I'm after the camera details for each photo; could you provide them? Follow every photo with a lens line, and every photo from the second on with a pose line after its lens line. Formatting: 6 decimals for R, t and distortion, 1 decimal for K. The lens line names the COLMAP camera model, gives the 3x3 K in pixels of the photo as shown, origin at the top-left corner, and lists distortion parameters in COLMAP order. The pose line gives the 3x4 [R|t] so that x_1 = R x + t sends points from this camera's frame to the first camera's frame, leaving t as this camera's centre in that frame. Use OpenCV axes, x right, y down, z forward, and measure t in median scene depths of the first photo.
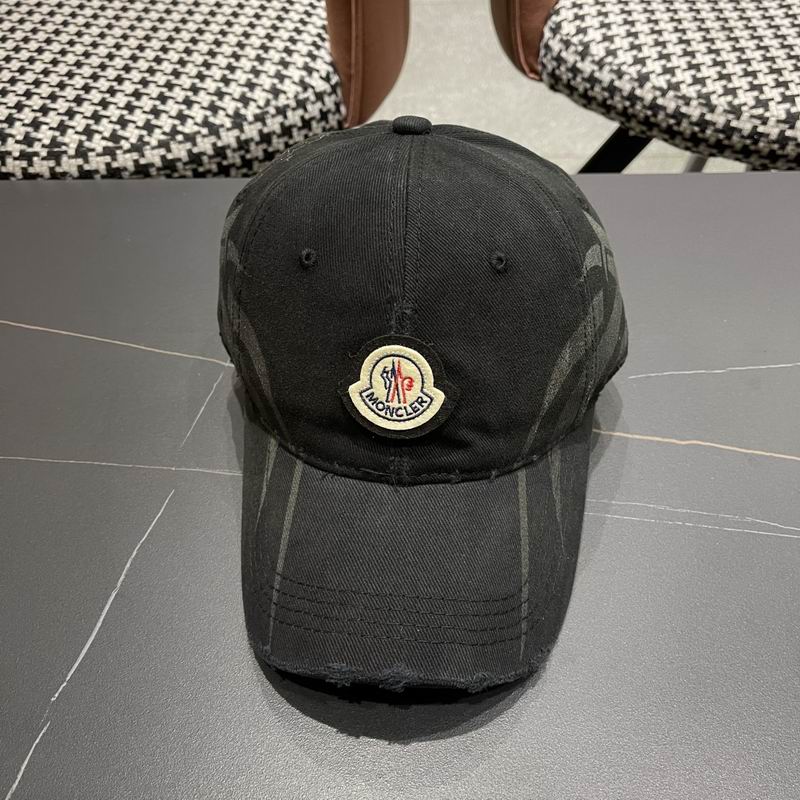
lens RADIAL K [[865.9, 0, 395.3], [0, 865.9, 407.9], [0, 0, 1]] dist [0.022214, 0.000000]
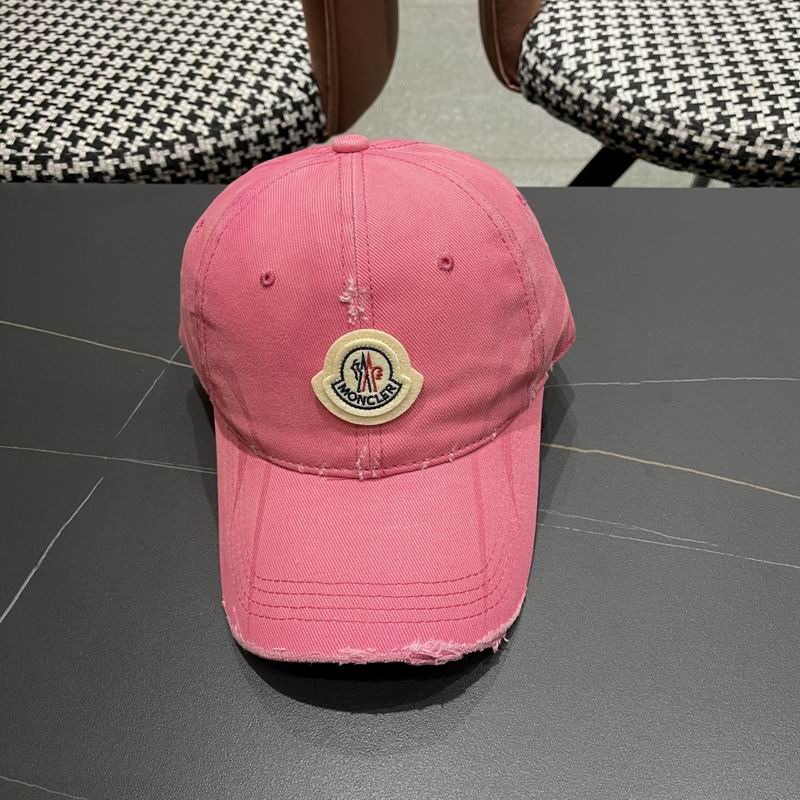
lens RADIAL K [[865.9, 0, 396.0], [0, 865.9, 401.7], [0, 0, 1]] dist [0.022214, 0.000000]
pose [[0.997343, 0.034264, -0.064293, 0.113883], [-0.034225, 0.999413, 0.001709, -0.009279], [0.064314, 0.000496, 0.997930, -0.036452]]
